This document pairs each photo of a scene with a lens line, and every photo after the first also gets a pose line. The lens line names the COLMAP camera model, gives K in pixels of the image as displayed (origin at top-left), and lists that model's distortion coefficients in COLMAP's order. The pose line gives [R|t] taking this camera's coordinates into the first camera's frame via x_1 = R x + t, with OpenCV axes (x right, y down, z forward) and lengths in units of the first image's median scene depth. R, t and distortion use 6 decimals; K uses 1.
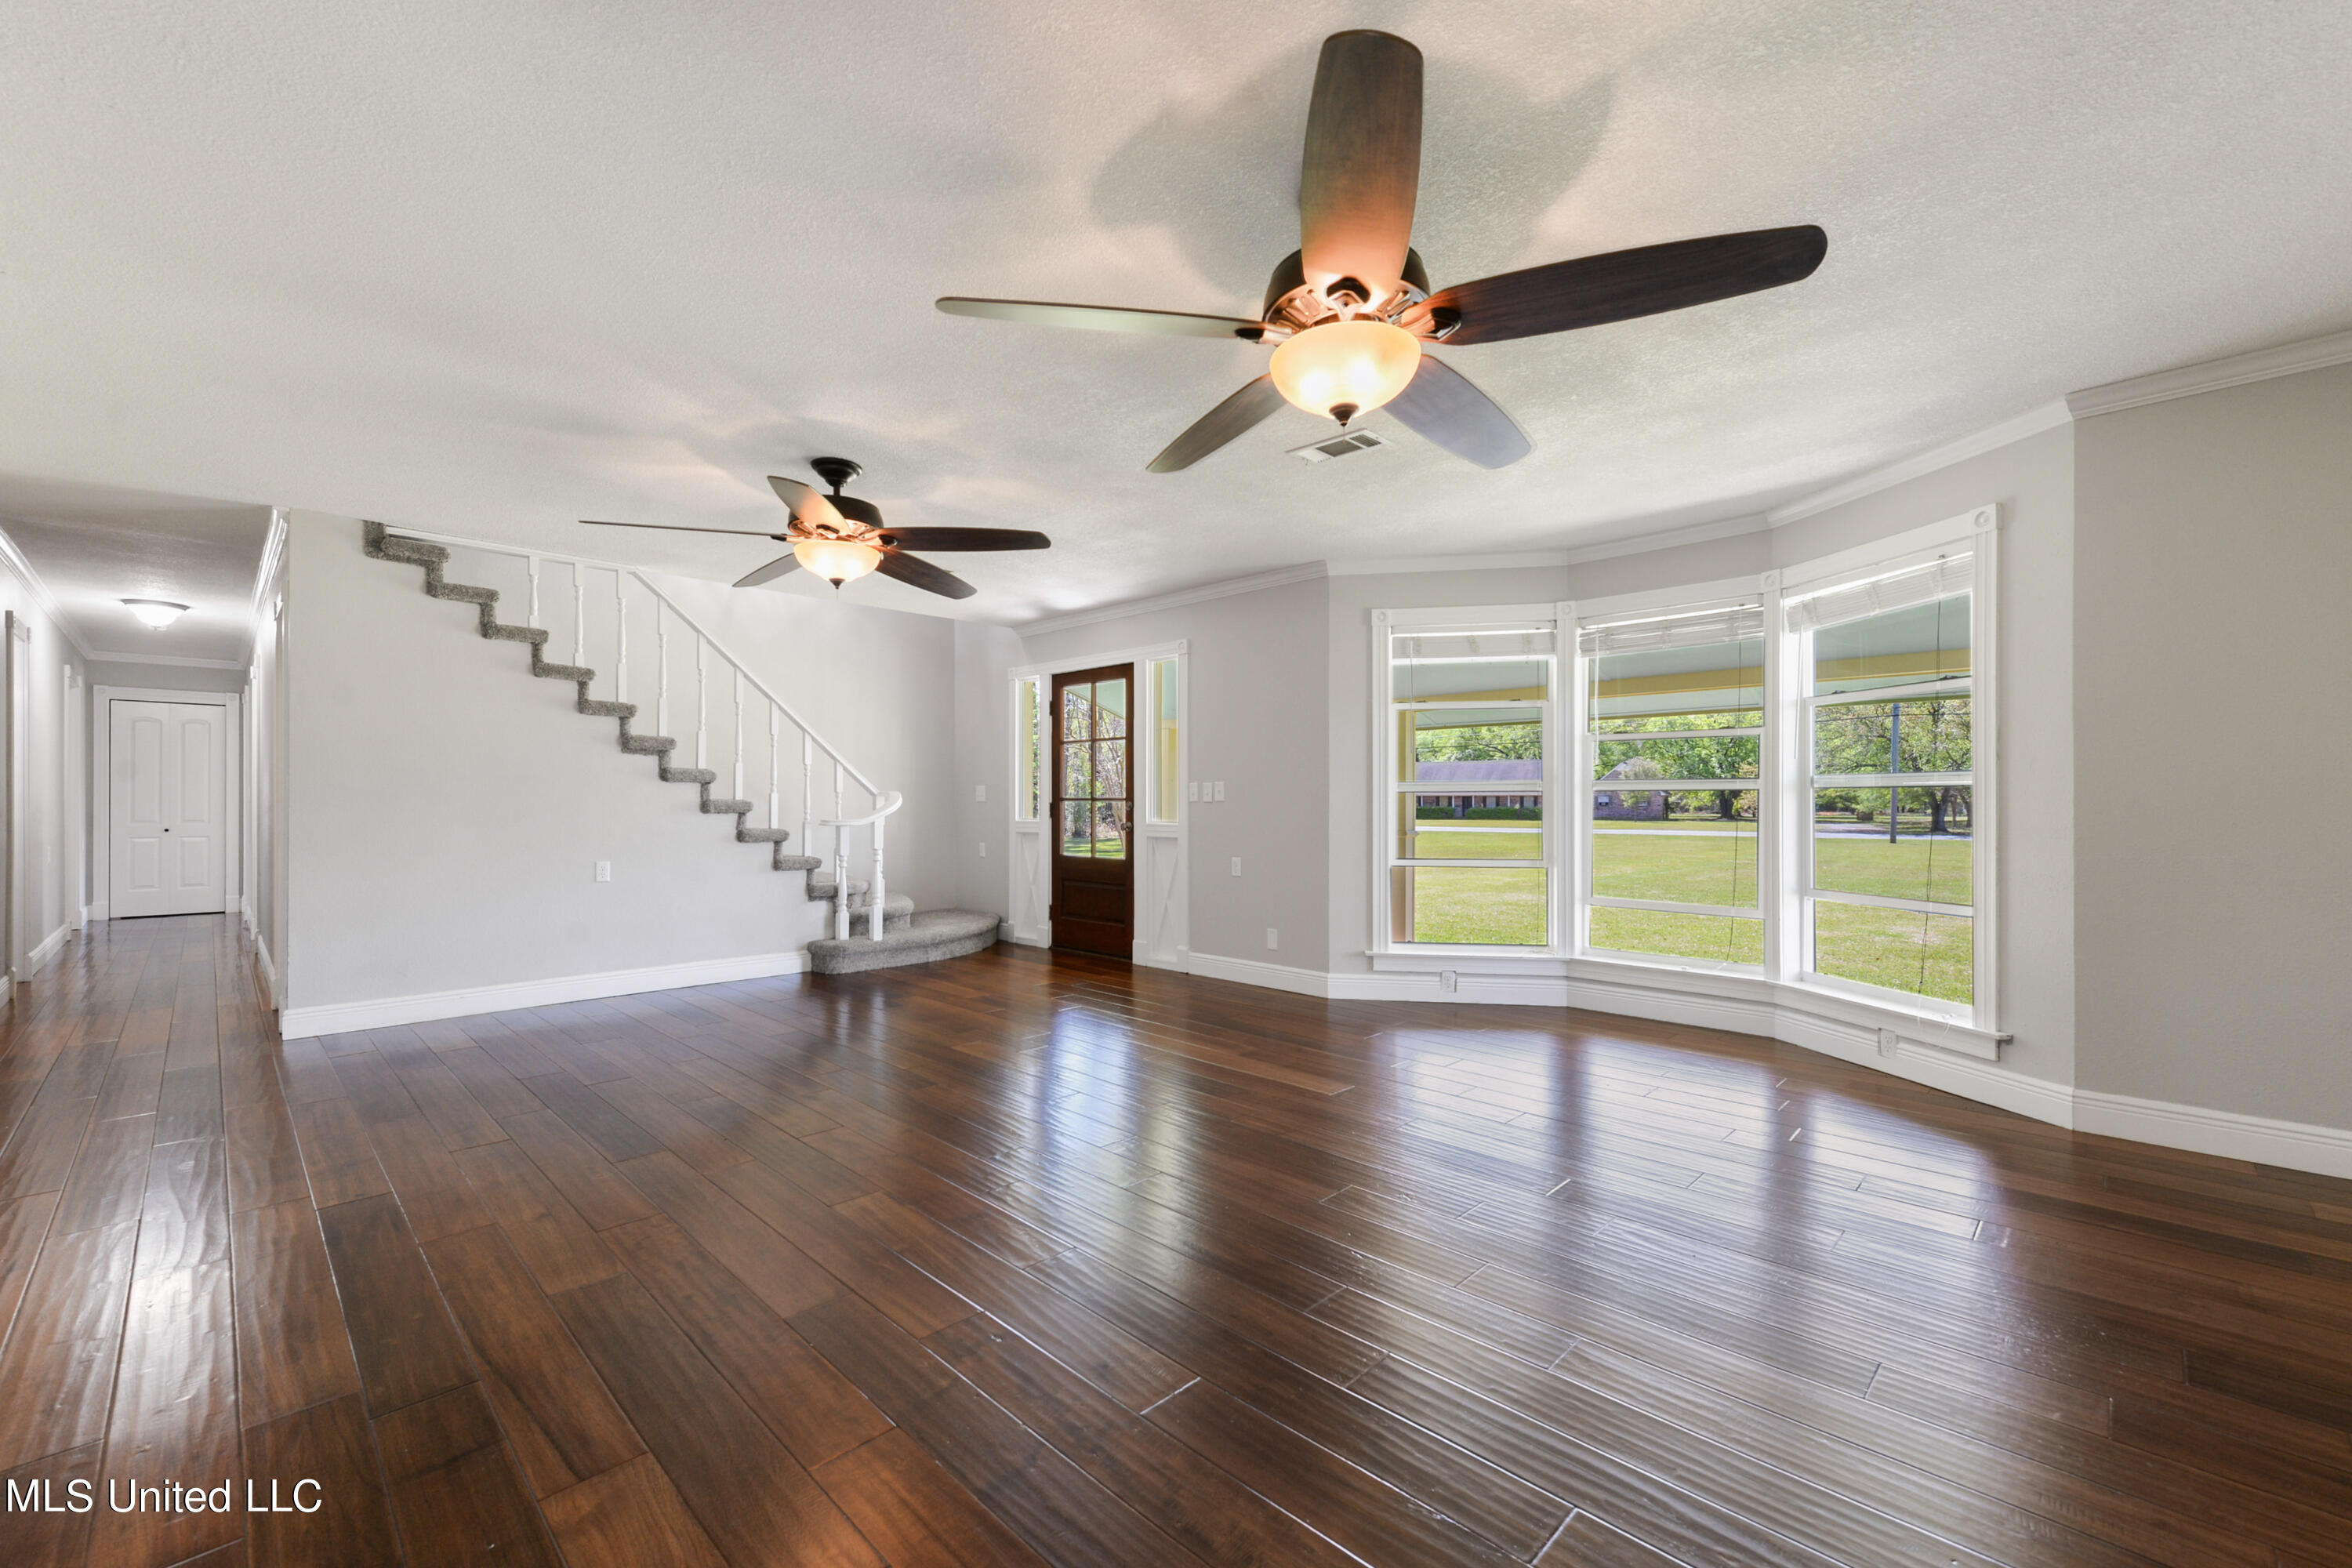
lens RADIAL K [[943.0, 0, 1171.4], [0, 943.0, 798.9], [0, 0, 1]] dist [0.007616, -0.000149]
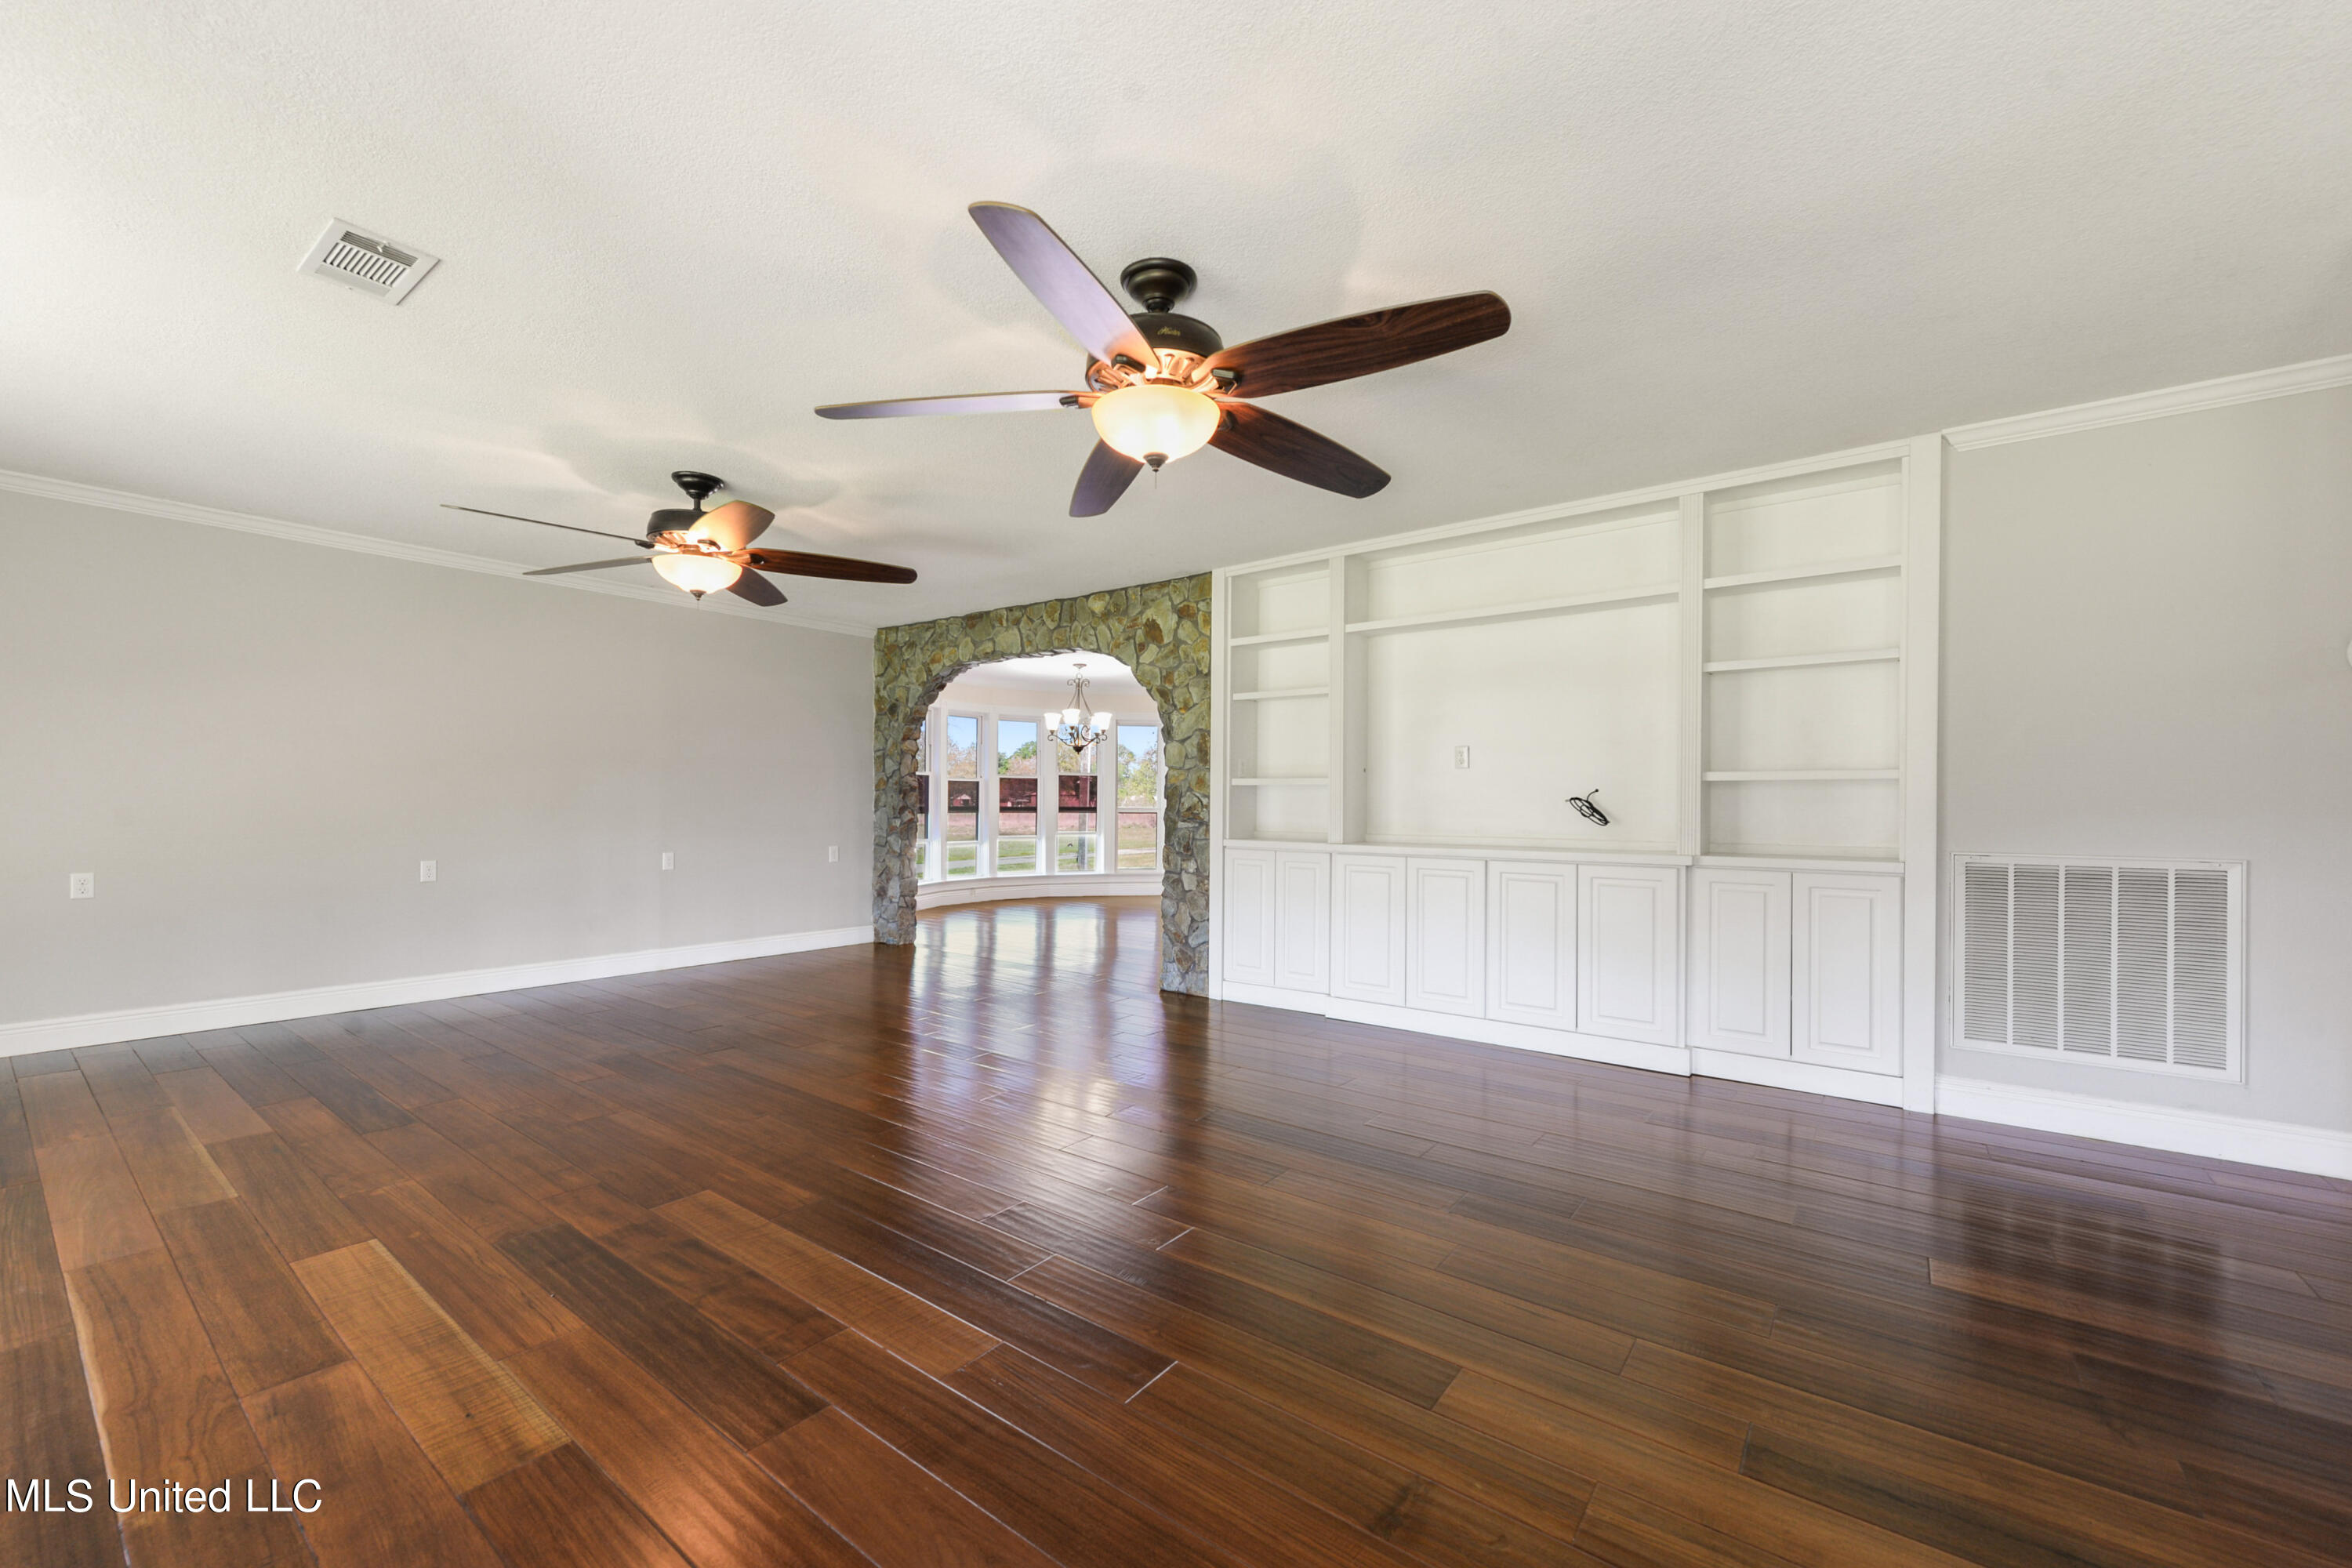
lens RADIAL K [[943.0, 0, 1168.1], [0, 943.0, 799.9], [0, 0, 1]] dist [0.007616, -0.000149]
pose [[-0.992773, -0.006287, -0.119839, -0.178900], [-0.005506, 0.999961, -0.006845, 0.002323], [0.119877, -0.006136, -0.992770, 1.015896]]
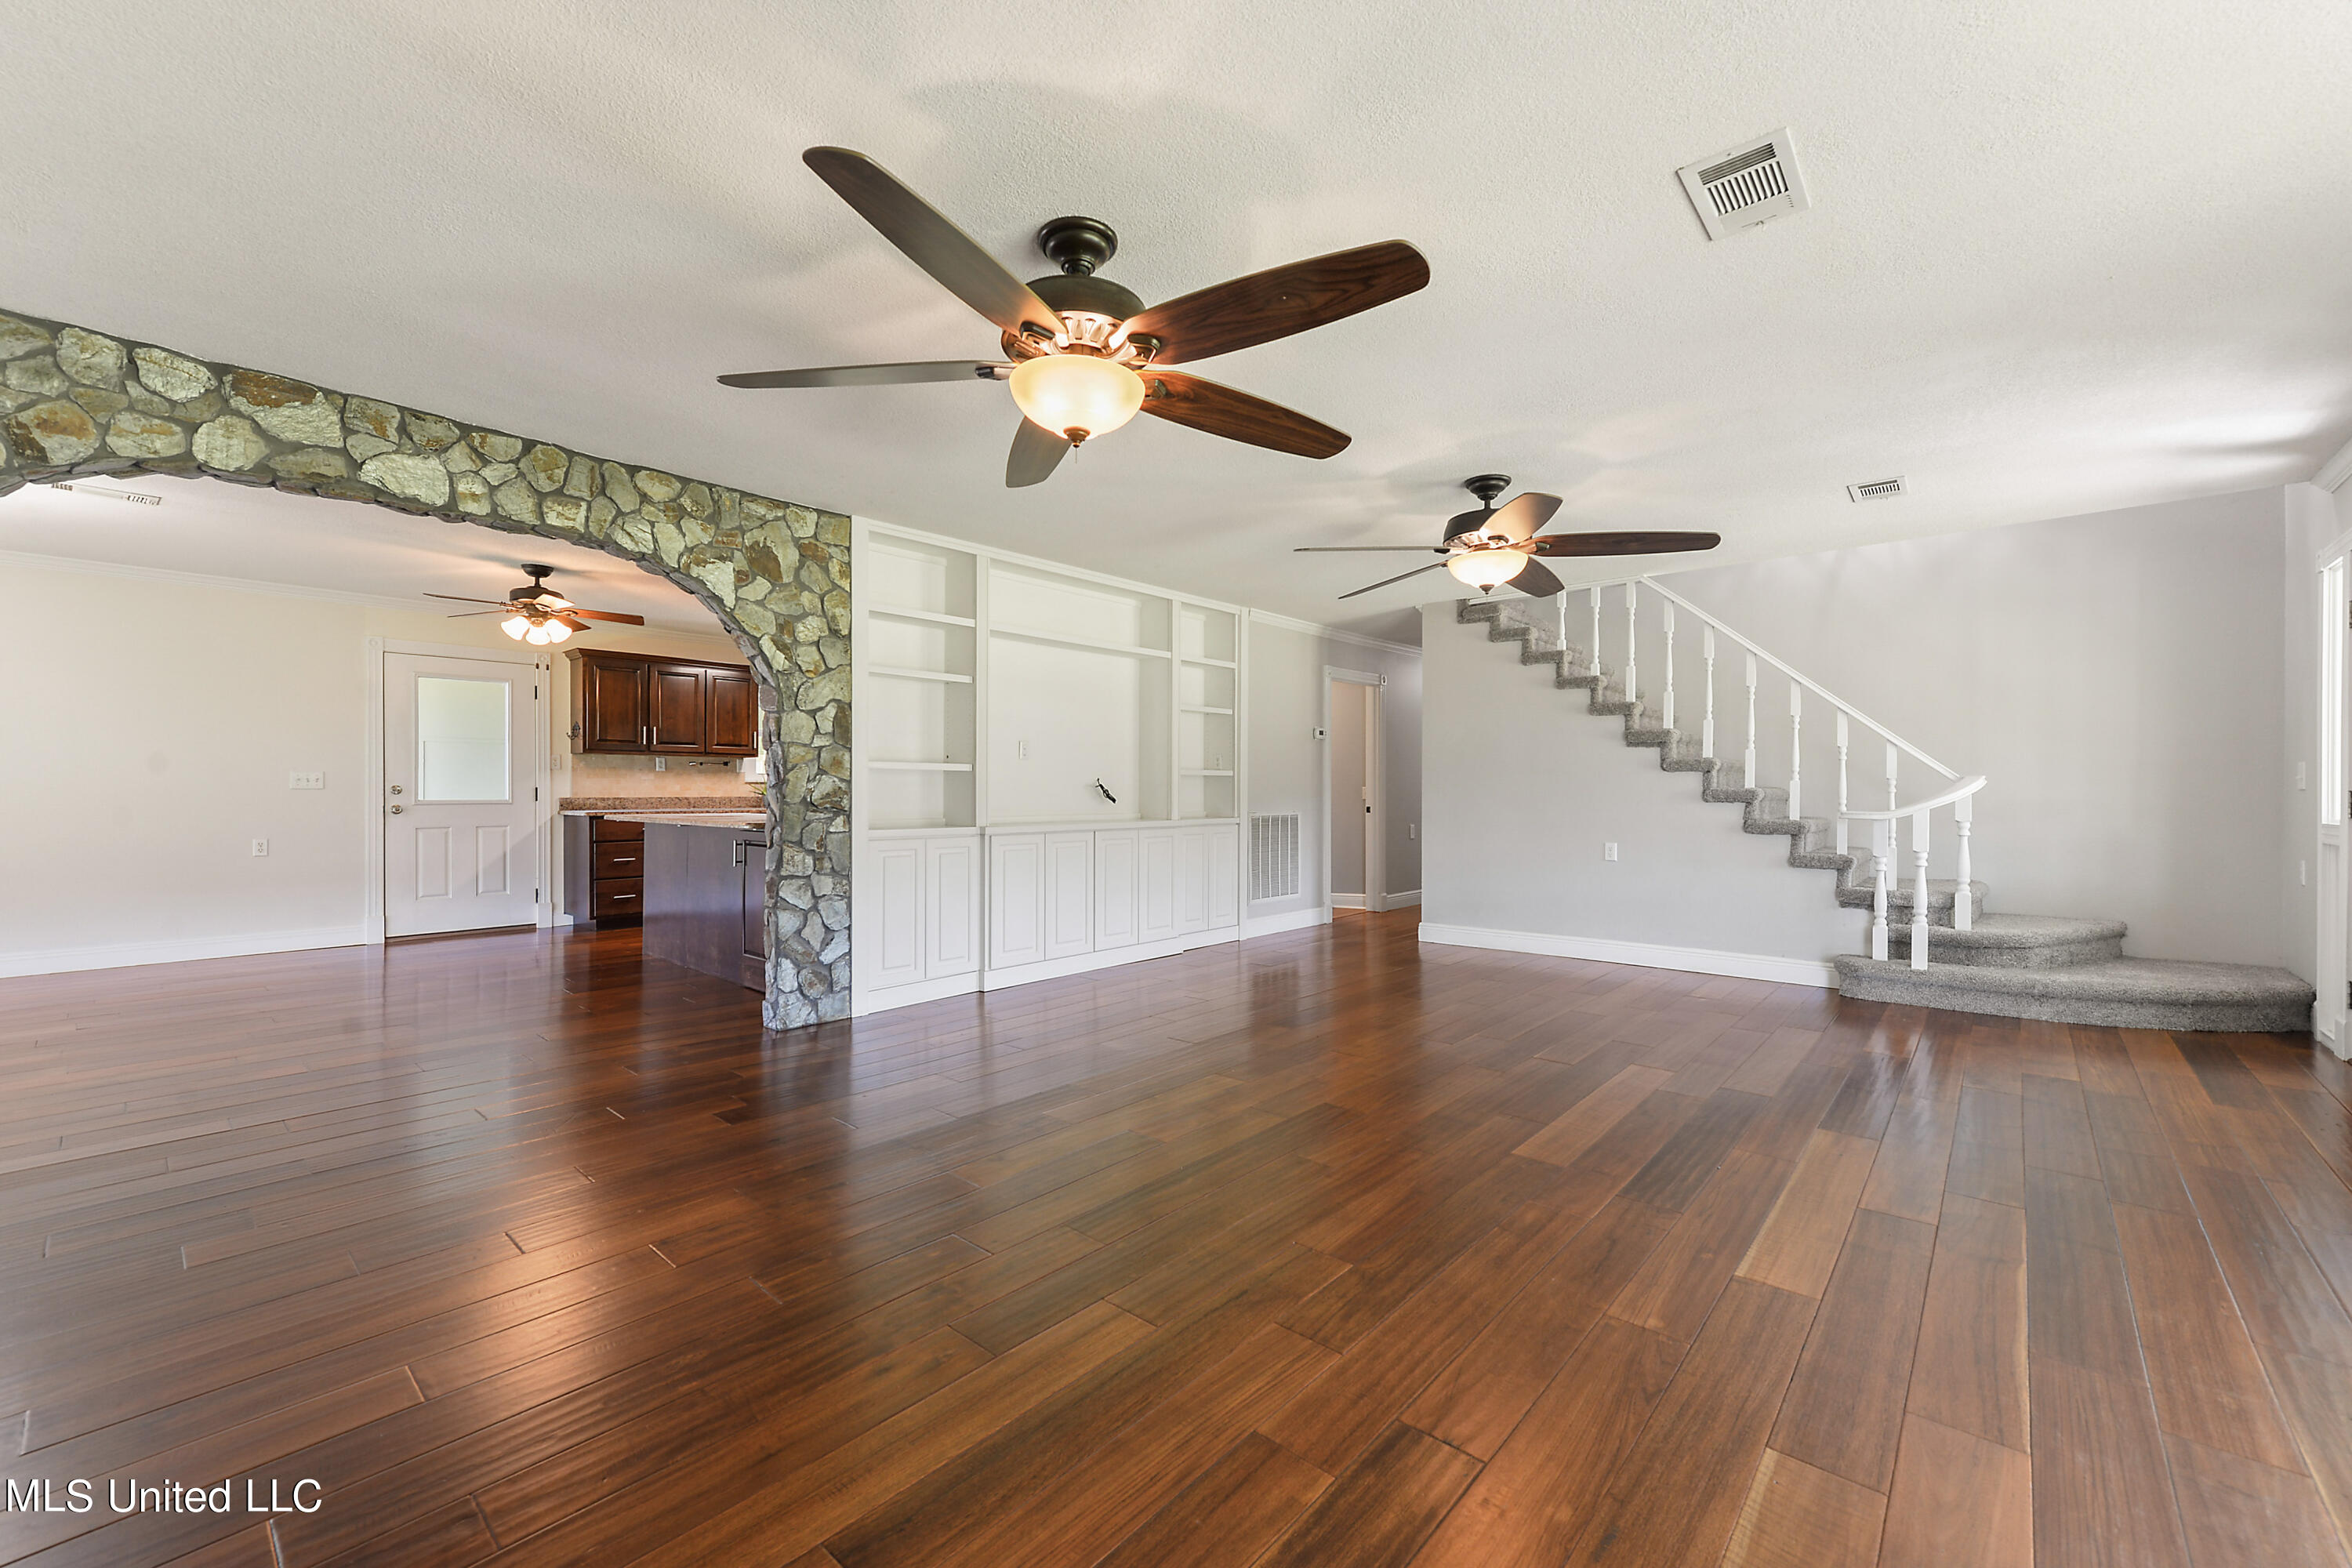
lens RADIAL K [[943.0, 0, 1170.0], [0, 943.0, 789.1], [0, 0, 1]] dist [0.007616, -0.000149]
pose [[0.055707, -0.002561, -0.998444, 0.440562], [0.003614, 0.999991, -0.002364, 0.002024], [0.998441, -0.003477, 0.055716, 0.355507]]
